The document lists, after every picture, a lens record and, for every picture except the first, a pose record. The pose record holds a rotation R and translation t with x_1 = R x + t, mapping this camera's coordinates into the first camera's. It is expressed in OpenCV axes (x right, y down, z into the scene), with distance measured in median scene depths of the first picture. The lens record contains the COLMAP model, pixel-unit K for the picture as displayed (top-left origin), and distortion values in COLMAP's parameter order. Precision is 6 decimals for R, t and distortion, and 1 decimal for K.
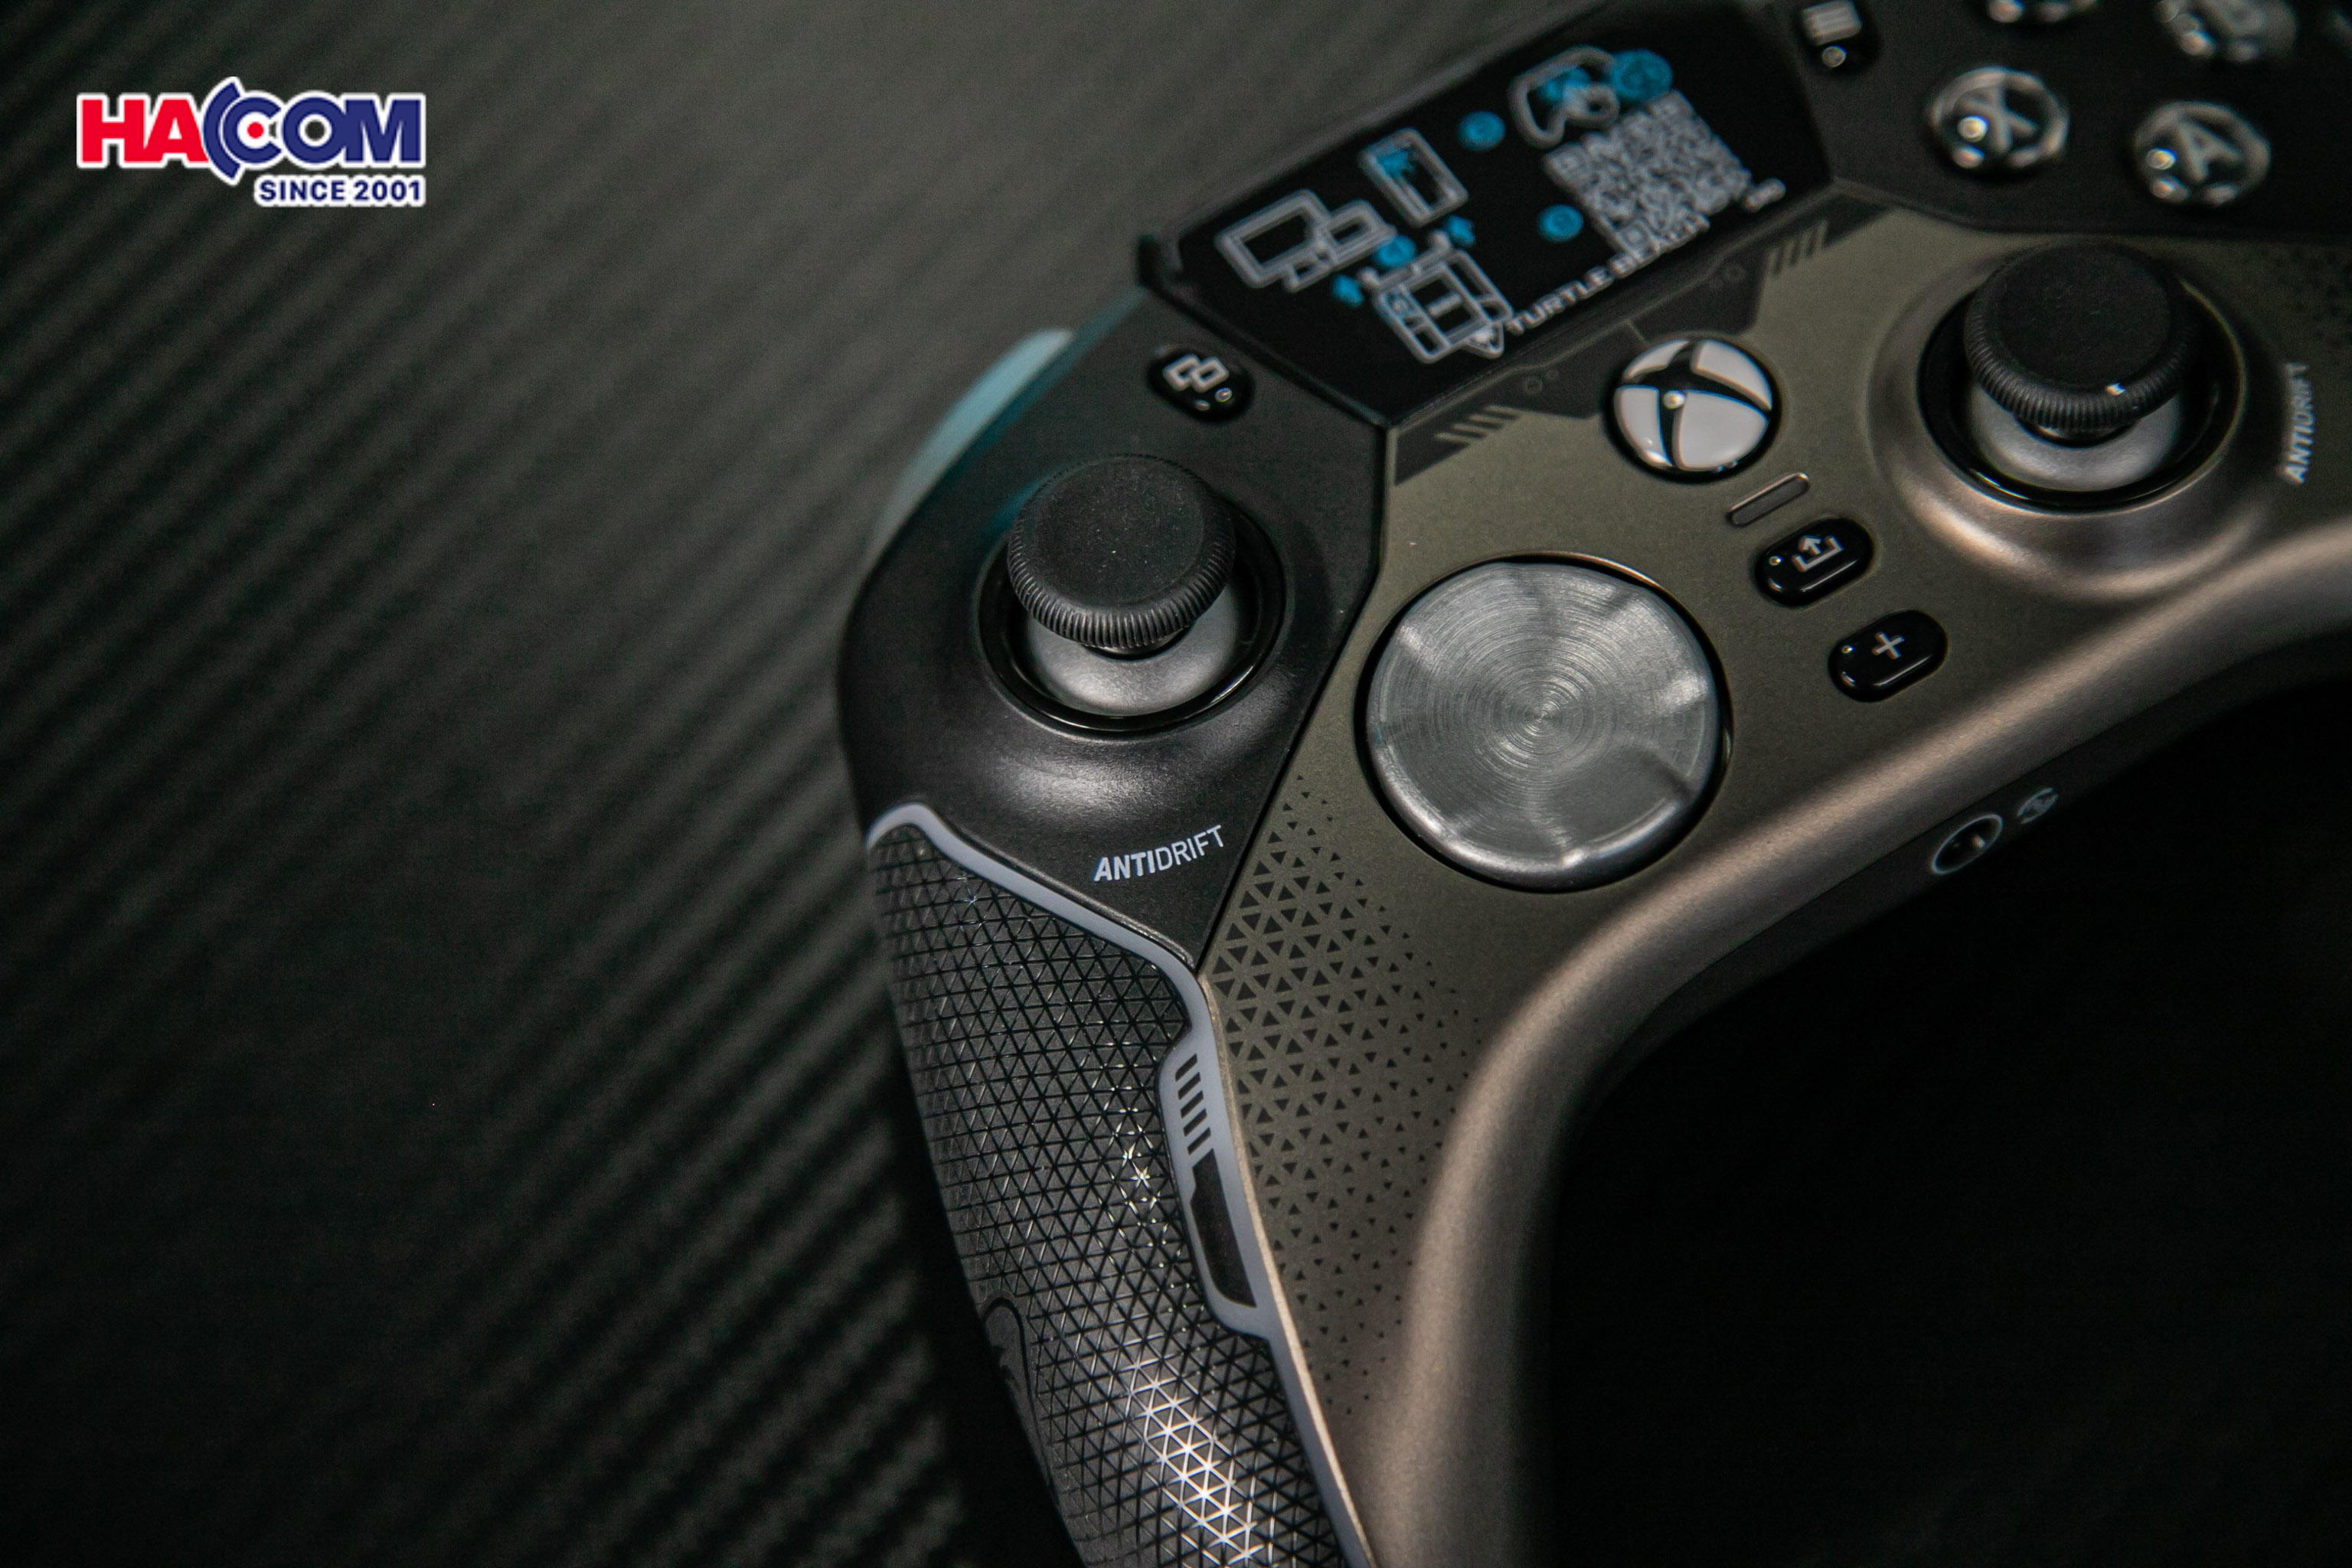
lens RADIAL K [[5894.1, 0, 1184.5], [0, 5894.1, 780.0], [0, 0, 1]] dist [0.304260, 0.000000]
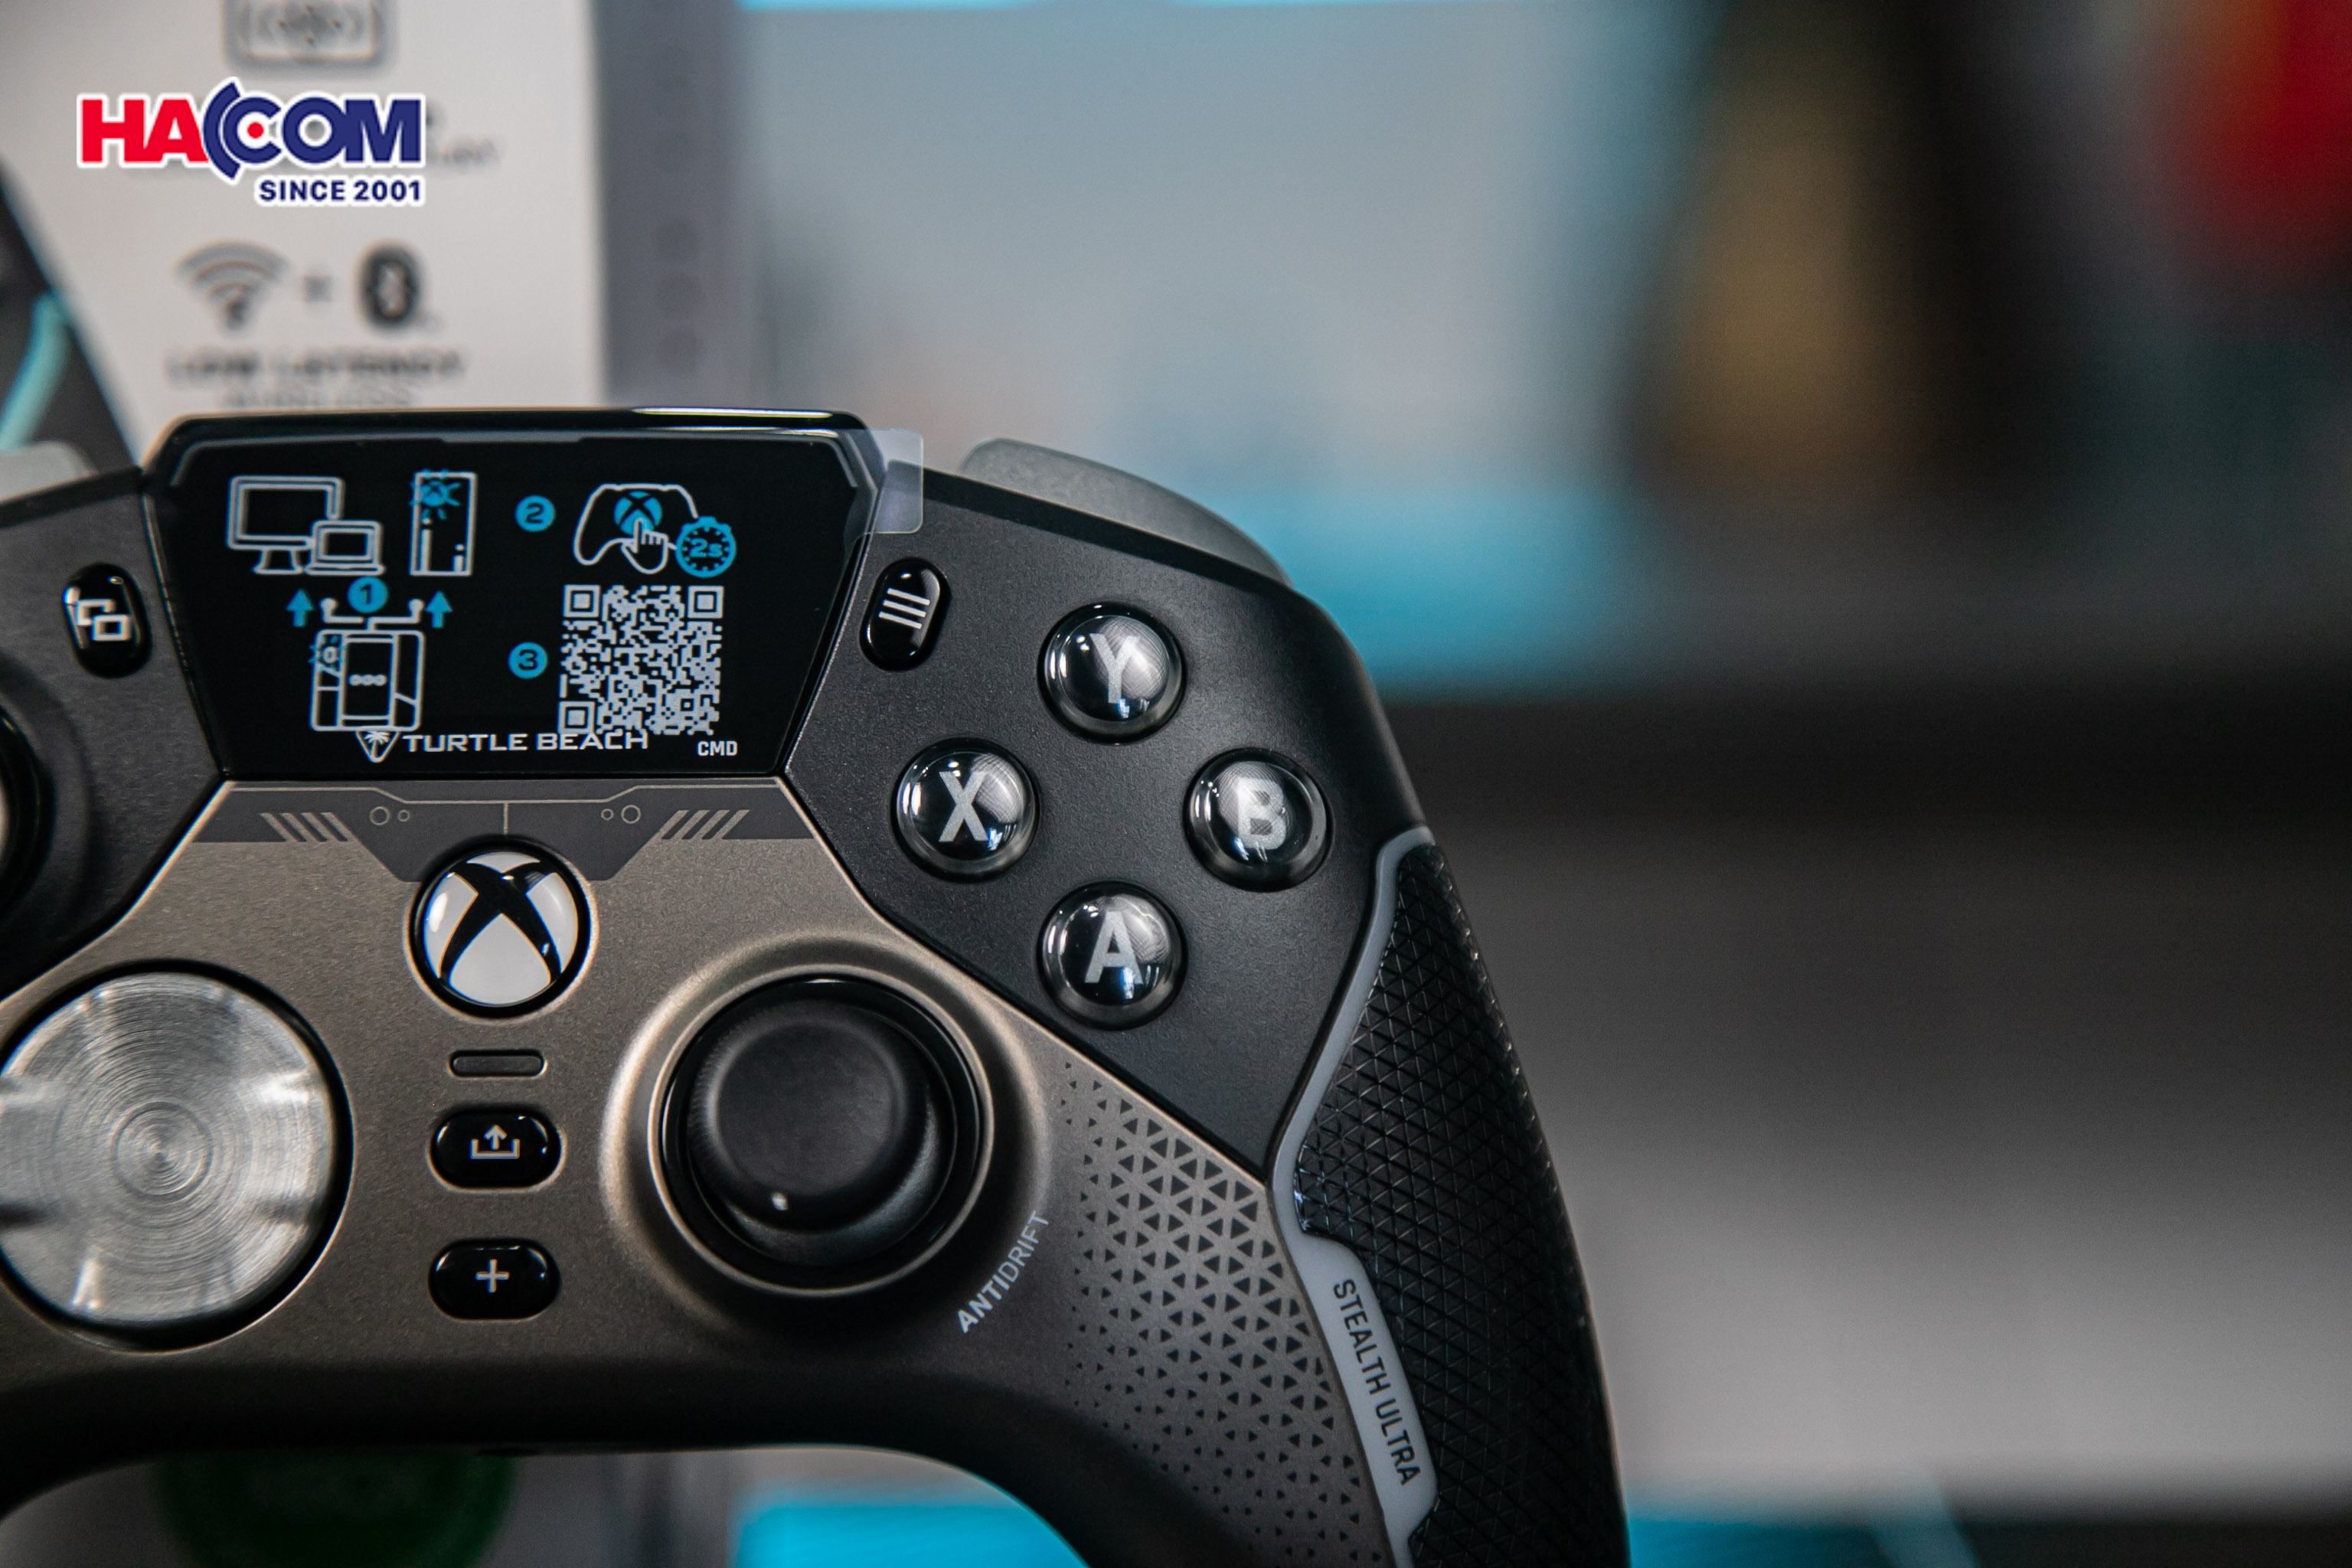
lens RADIAL K [[5894.1, 0, 1176.3], [0, 5894.1, 788.7], [0, 0, 1]] dist [0.304260, 0.000000]
pose [[0.854126, 0.516082, -0.064253, 0.230220], [-0.468582, 0.817271, 0.335407, -0.456801], [0.225610, -0.256372, 0.939879, 0.122482]]
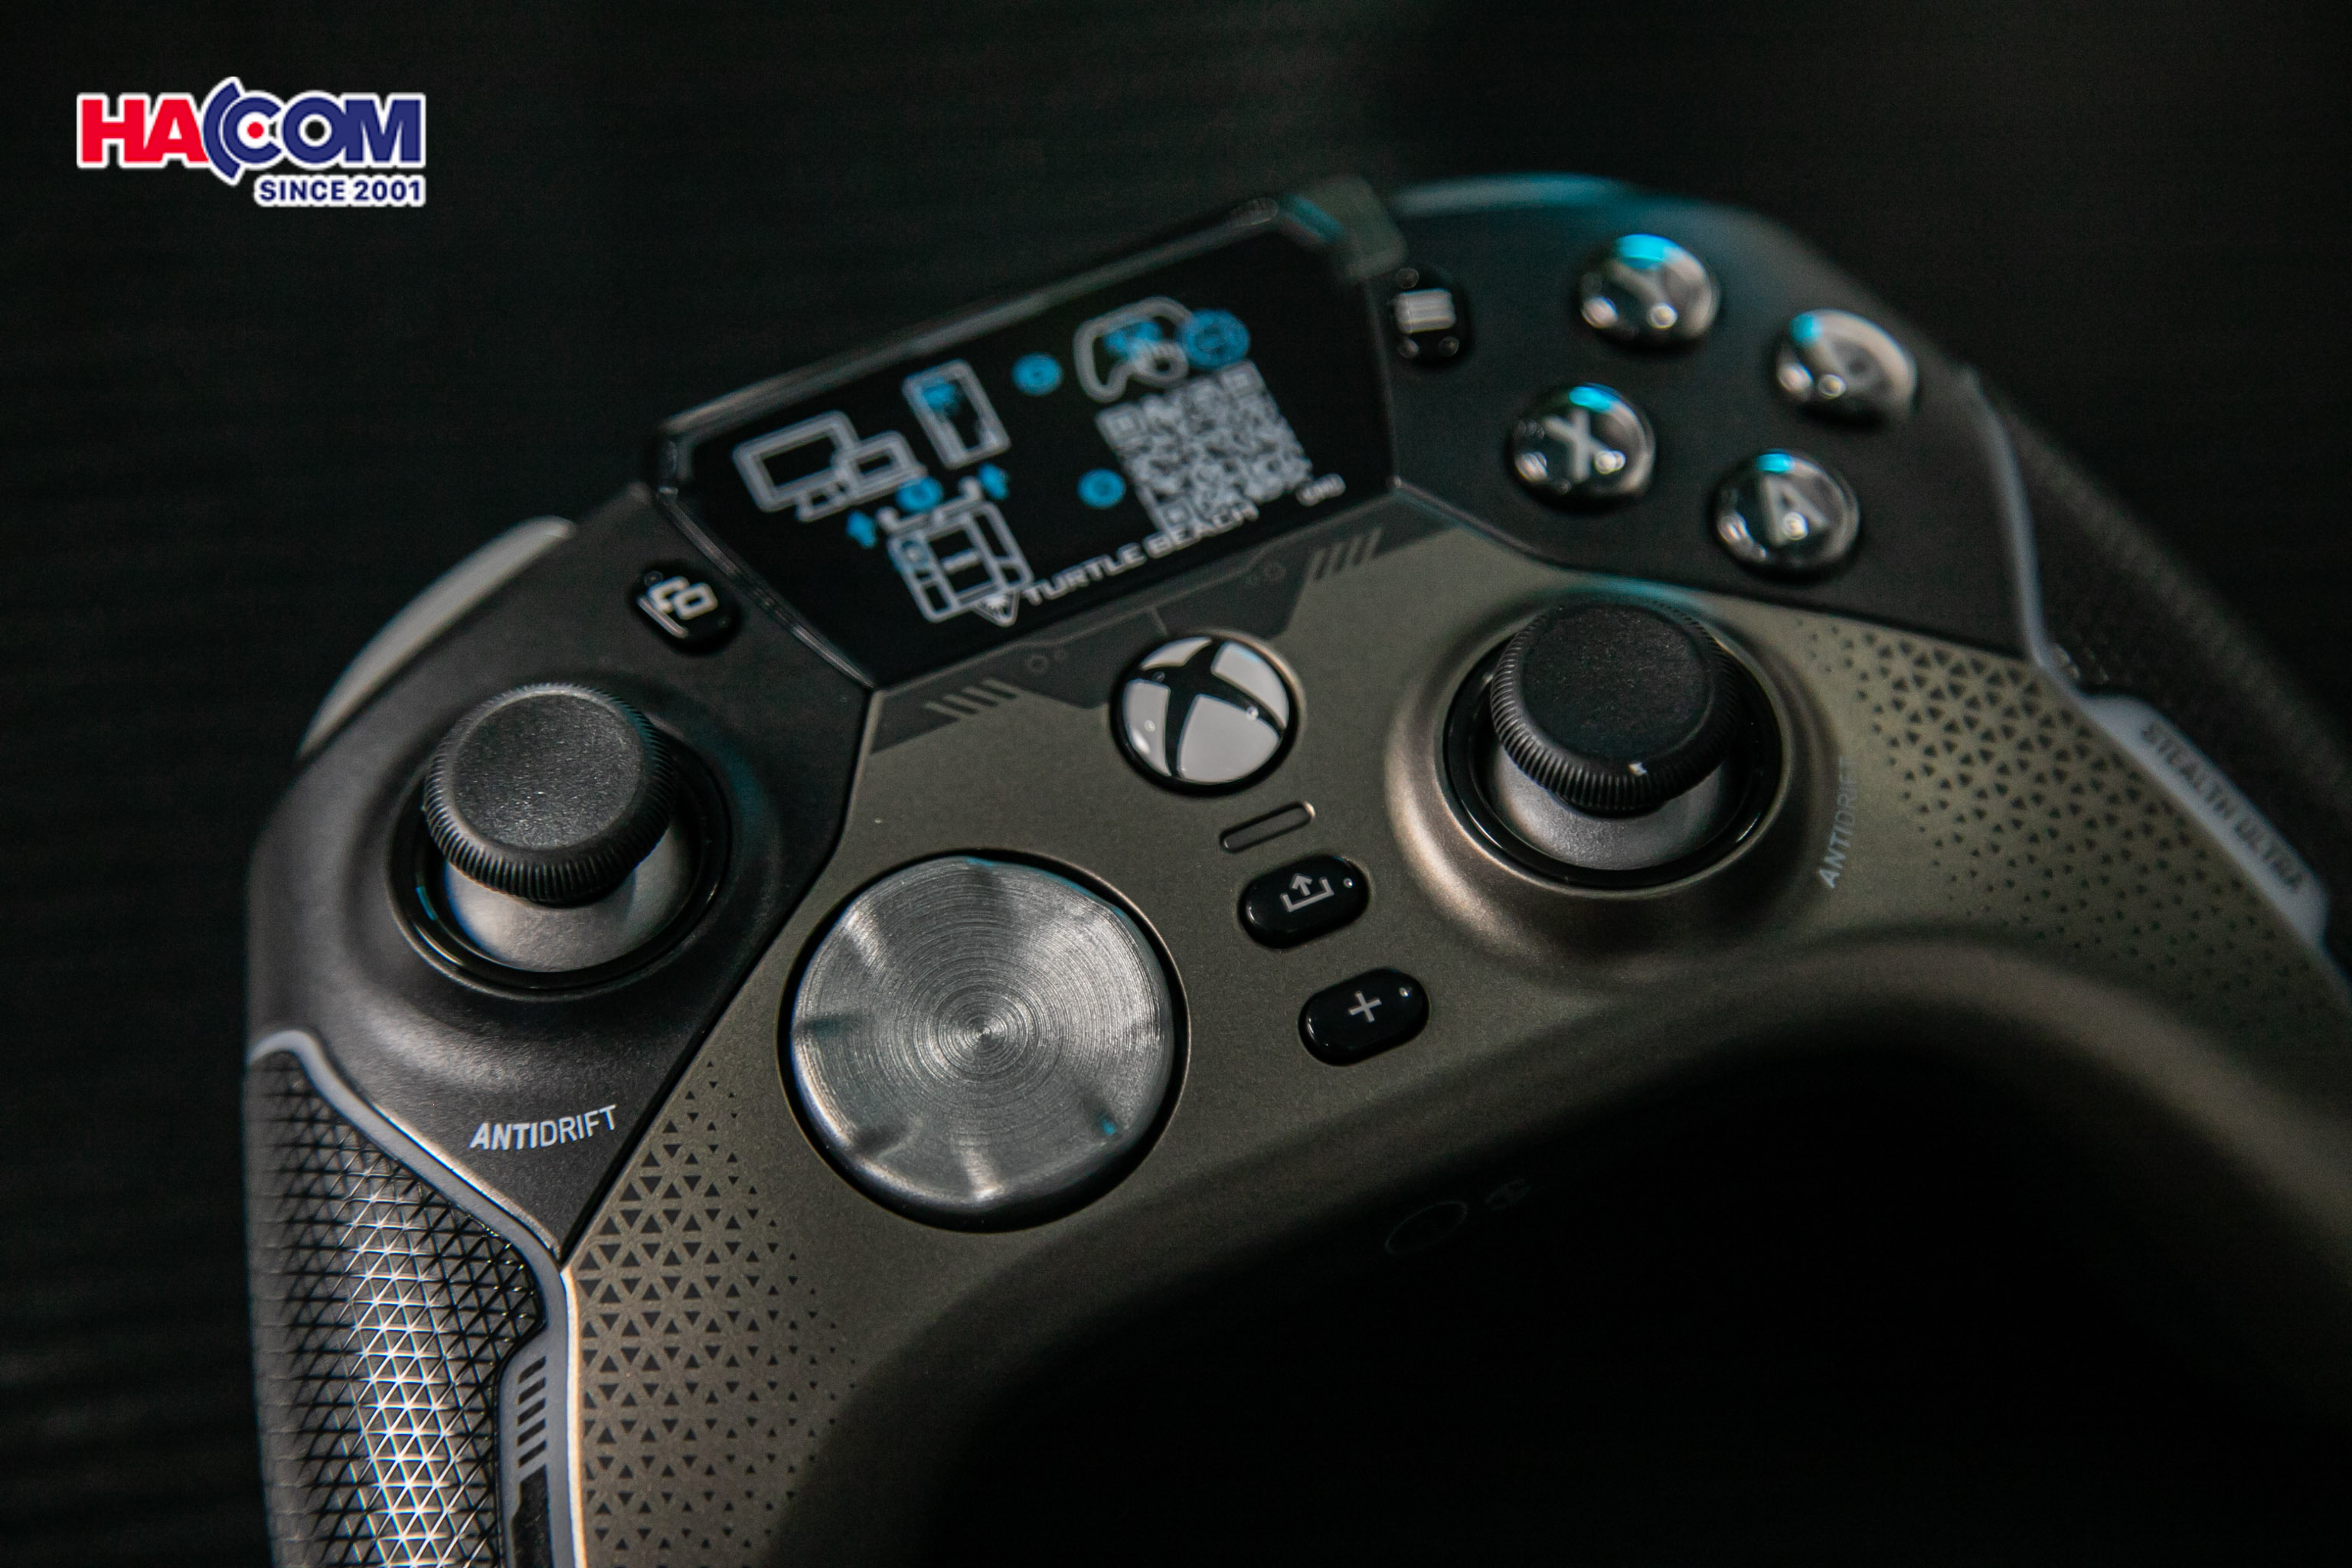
lens RADIAL K [[5894.1, 0, 1180.8], [0, 5894.1, 722.5], [0, 0, 1]] dist [0.304260, 0.000000]
pose [[0.990617, 0.136271, 0.010434, 0.072808], [-0.136286, 0.990669, 0.000706, -0.061599], [-0.010240, -0.002121, 0.999945, 0.079383]]
